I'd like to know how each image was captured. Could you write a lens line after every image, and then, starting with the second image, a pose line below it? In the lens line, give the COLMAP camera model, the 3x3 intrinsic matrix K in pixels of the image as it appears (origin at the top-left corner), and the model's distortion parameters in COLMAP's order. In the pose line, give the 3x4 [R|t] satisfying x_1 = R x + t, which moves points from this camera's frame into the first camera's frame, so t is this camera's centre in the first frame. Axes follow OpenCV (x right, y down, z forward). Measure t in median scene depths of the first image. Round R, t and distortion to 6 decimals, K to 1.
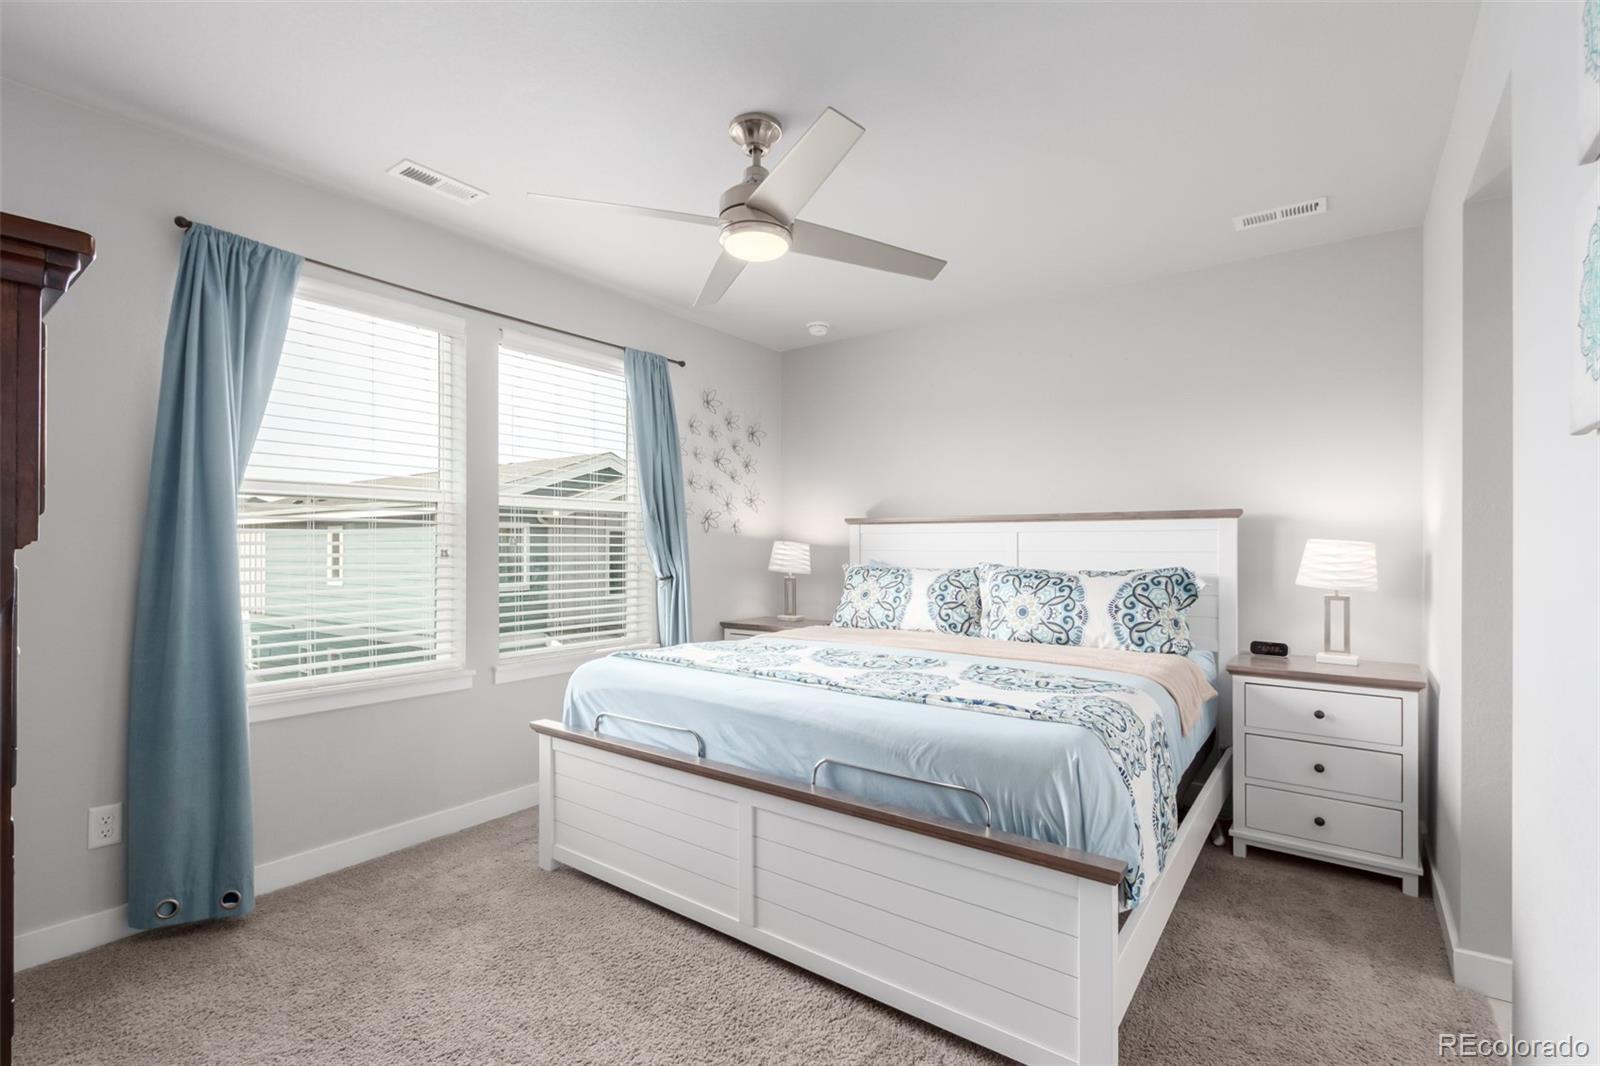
lens RADIAL K [[738.2, 0, 800.0], [0, 738.2, 533.0], [0, 0, 1]] dist [0.006343, -0.000038]
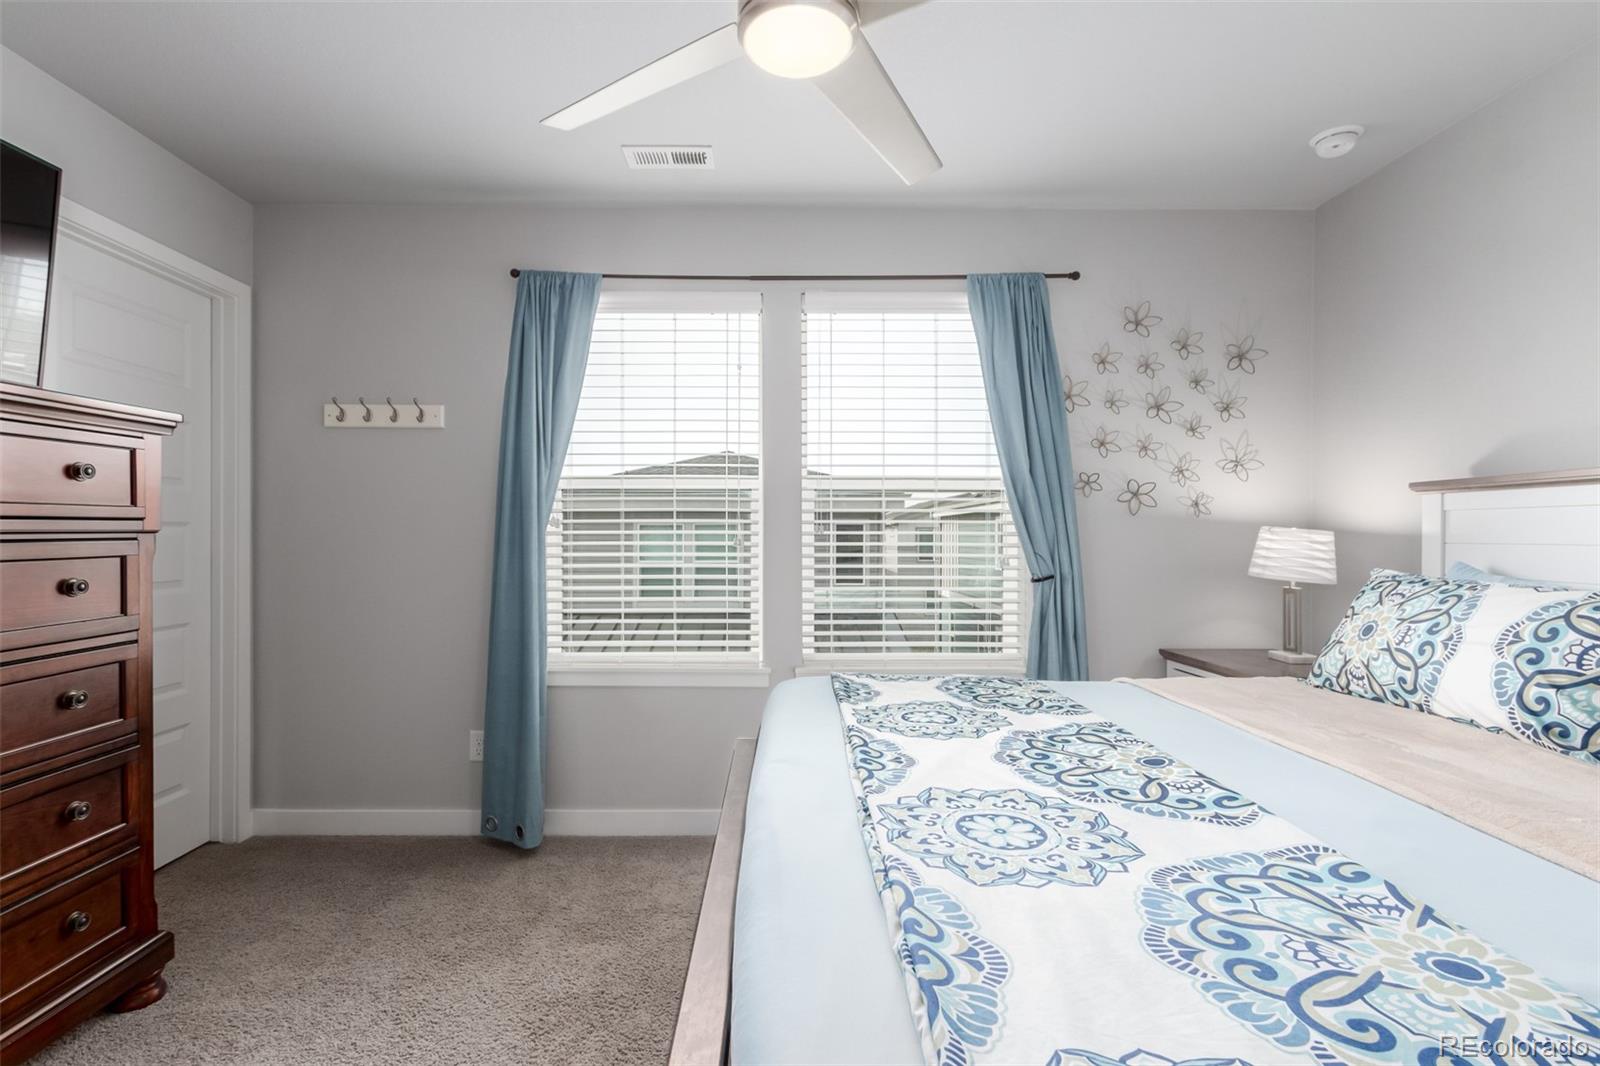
lens RADIAL K [[738.2, 0, 800.0], [0, 738.2, 533.0], [0, 0, 1]] dist [0.006343, -0.000038]
pose [[0.591540, -0.004117, -0.806265, 0.274695], [0.013717, 0.999894, 0.004959, 0.009477], [0.806159, -0.013993, 0.591533, 0.403439]]
